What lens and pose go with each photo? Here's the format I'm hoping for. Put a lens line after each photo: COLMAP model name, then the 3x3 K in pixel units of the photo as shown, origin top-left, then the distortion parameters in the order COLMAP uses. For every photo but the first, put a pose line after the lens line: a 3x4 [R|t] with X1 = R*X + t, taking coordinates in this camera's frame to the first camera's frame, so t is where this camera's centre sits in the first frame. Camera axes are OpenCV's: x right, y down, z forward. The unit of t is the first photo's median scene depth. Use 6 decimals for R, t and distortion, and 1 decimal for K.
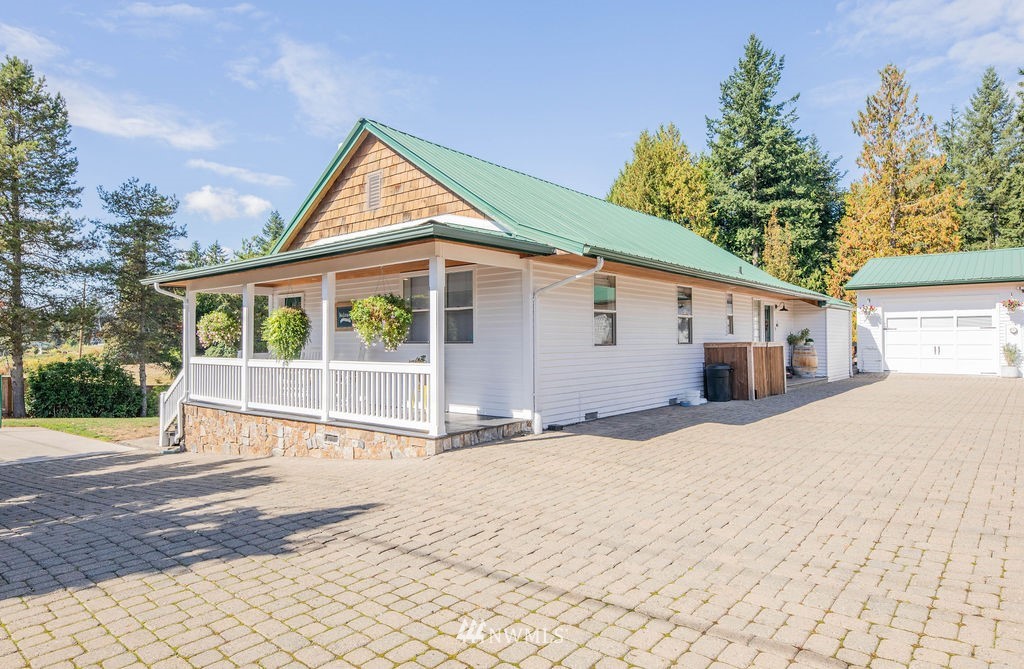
lens RADIAL K [[613.8, 0, 512.6], [0, 613.8, 335.1], [0, 0, 1]] dist [0.001786, 0.000088]
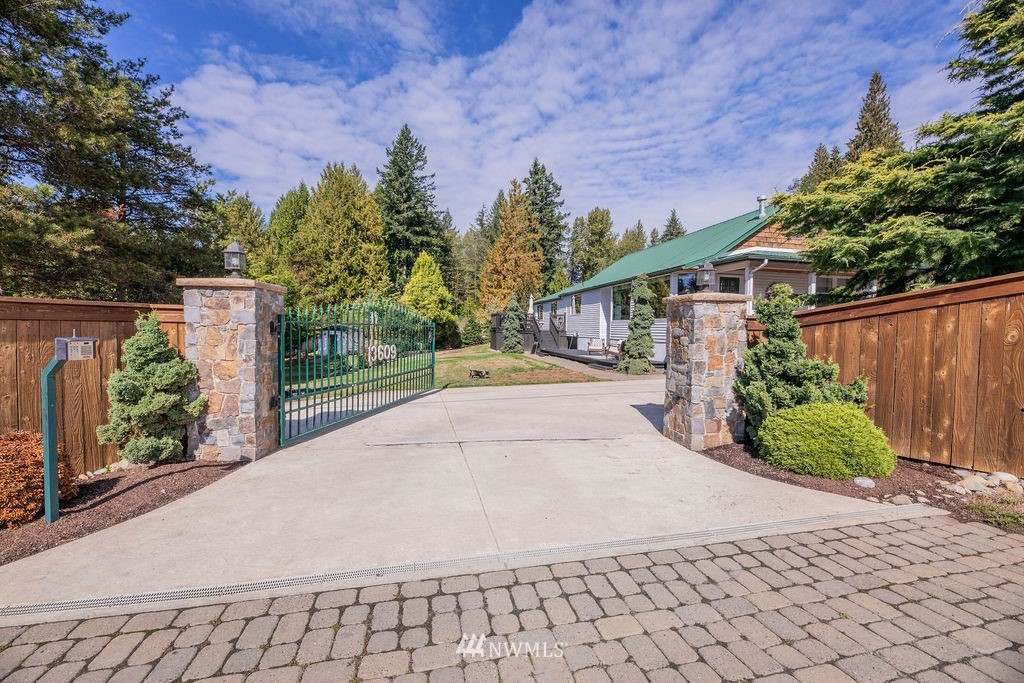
lens RADIAL K [[410.6, 0, 507.1], [0, 410.6, 344.0], [0, 0, 1]] dist [-0.003853, -0.000091]
pose [[0.612803, -0.011913, 0.790146, -0.298454], [-0.030098, 0.998809, 0.038402, 0.017497], [-0.789662, -0.047315, 0.611715, 0.148103]]
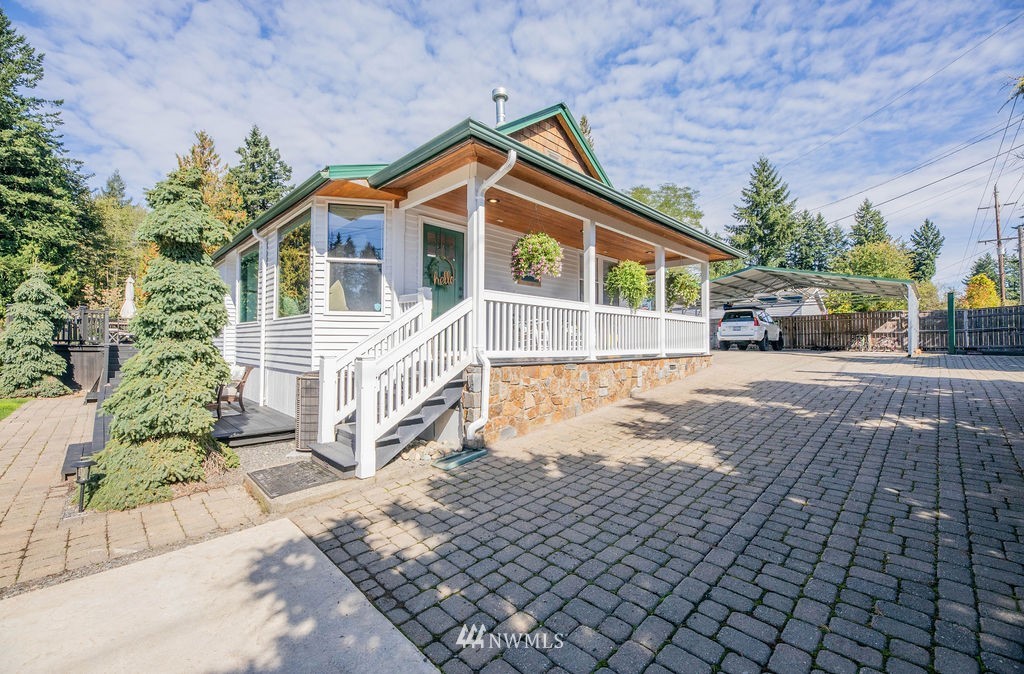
lens RADIAL K [[410.6, 0, 511.6], [0, 410.6, 336.2], [0, 0, 1]] dist [-0.003853, -0.000091]
pose [[0.085849, 0.024842, 0.995998, -0.160208], [-0.017866, 0.999567, -0.023391, 0.015930], [-0.996148, -0.015787, 0.086255, 0.163170]]
